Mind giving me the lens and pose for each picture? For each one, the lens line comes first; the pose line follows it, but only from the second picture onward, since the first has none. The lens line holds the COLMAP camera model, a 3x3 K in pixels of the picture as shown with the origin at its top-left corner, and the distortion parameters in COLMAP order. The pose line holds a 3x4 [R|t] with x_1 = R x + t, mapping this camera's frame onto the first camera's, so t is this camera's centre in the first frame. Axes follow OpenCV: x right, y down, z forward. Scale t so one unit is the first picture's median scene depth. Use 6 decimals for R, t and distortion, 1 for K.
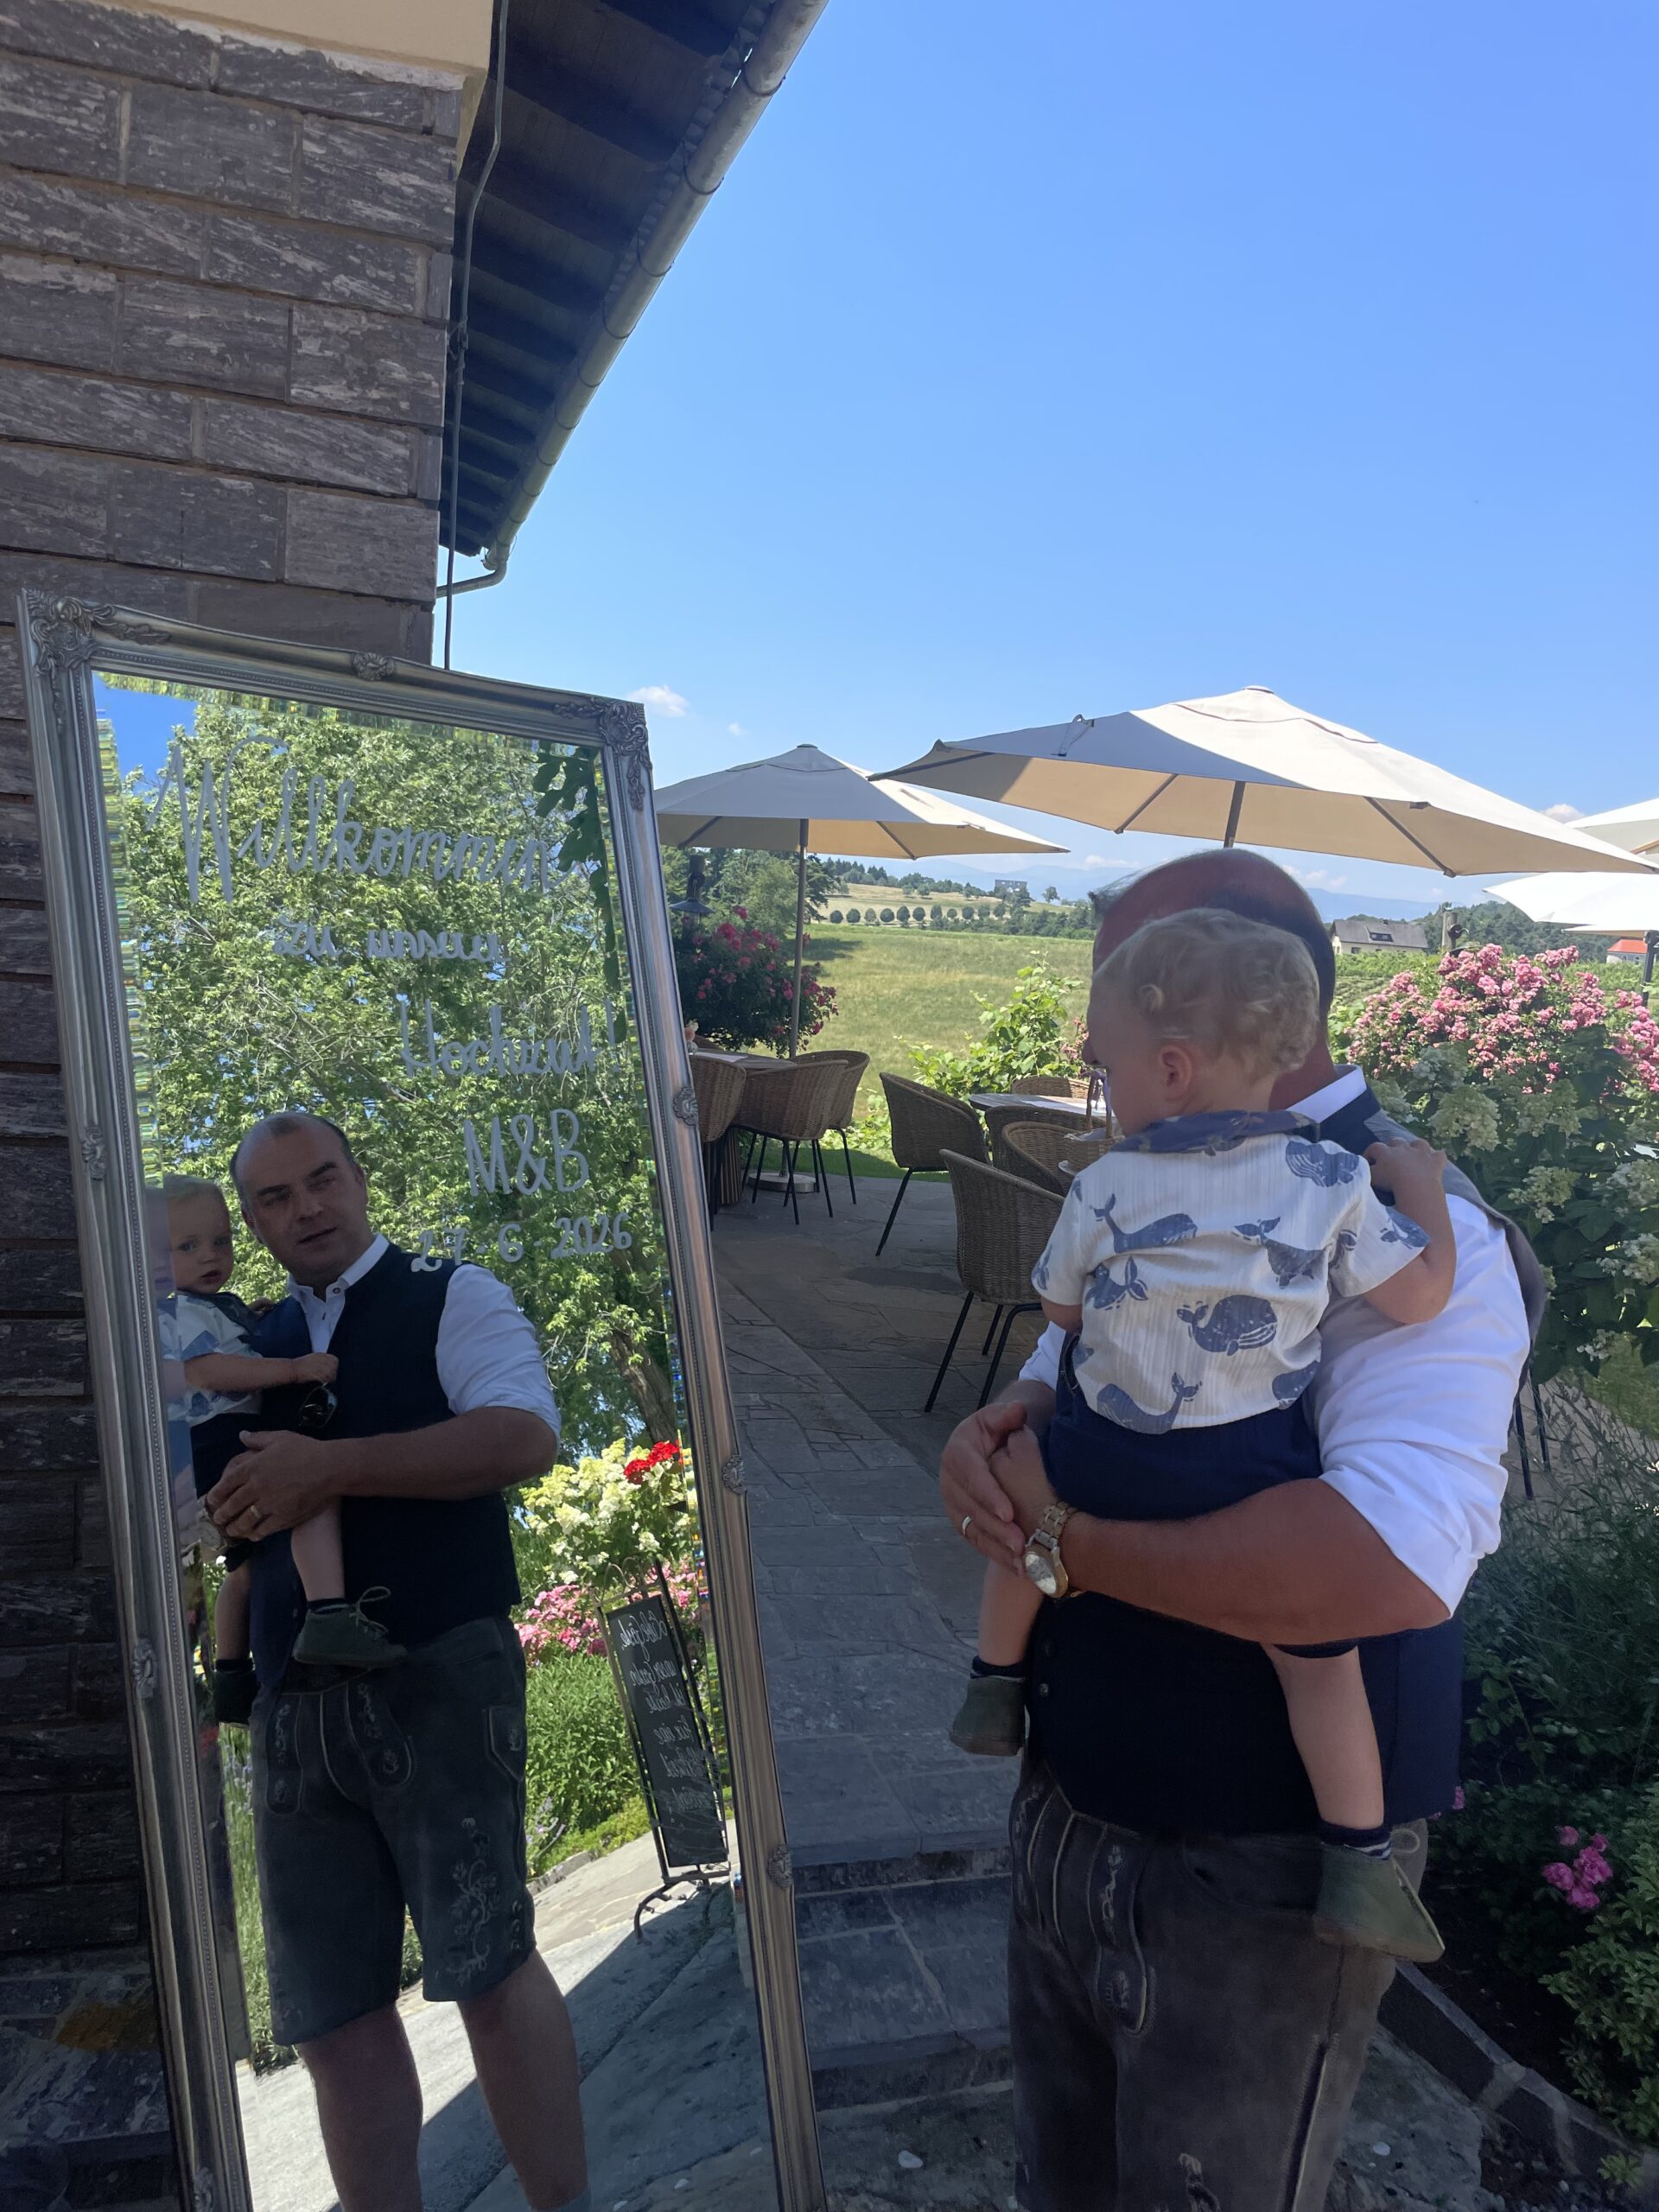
lens RADIAL K [[1734.1, 0, 829.7], [0, 1734.1, 1114.3], [0, 0, 1]] dist [0.070257, -0.114765]
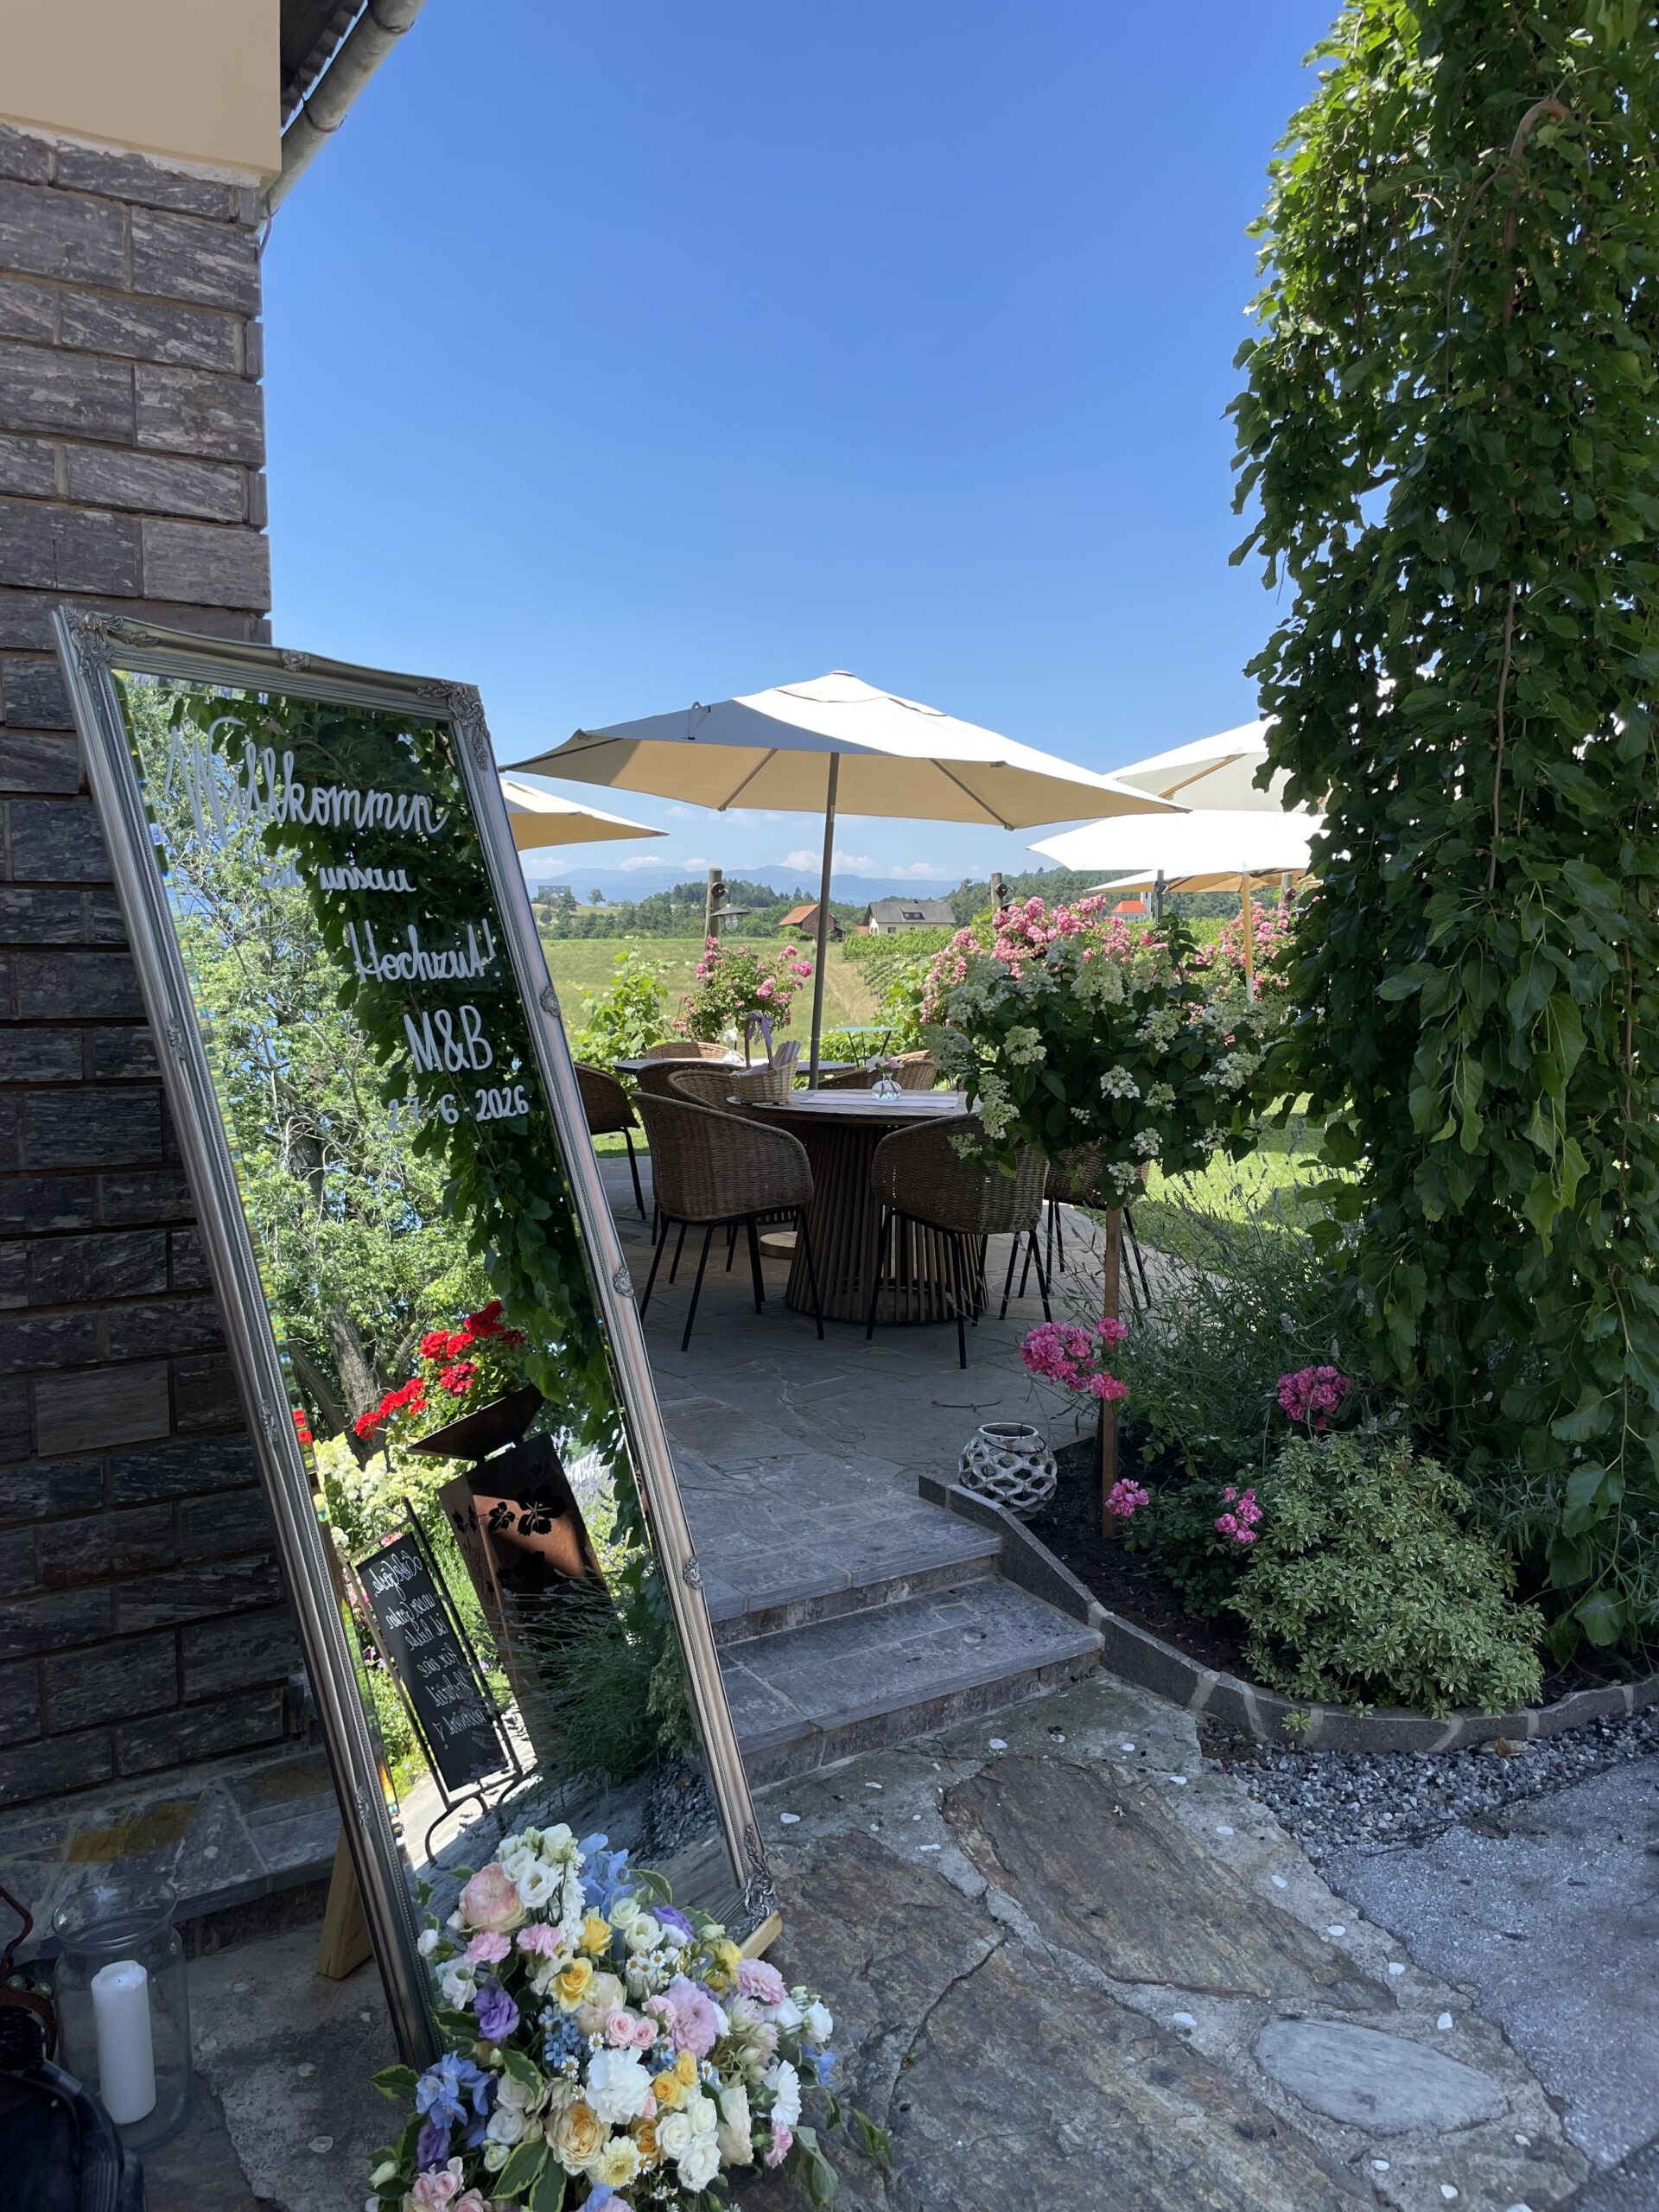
lens RADIAL K [[1734.1, 0, 829.7], [0, 1734.1, 1114.3], [0, 0, 1]] dist [0.070257, -0.114765]
pose [[0.964033, -0.103264, 0.244902, -0.188186], [0.103665, 0.994548, 0.011287, 0.077074], [-0.244732, 0.014507, 0.969482, -0.252995]]
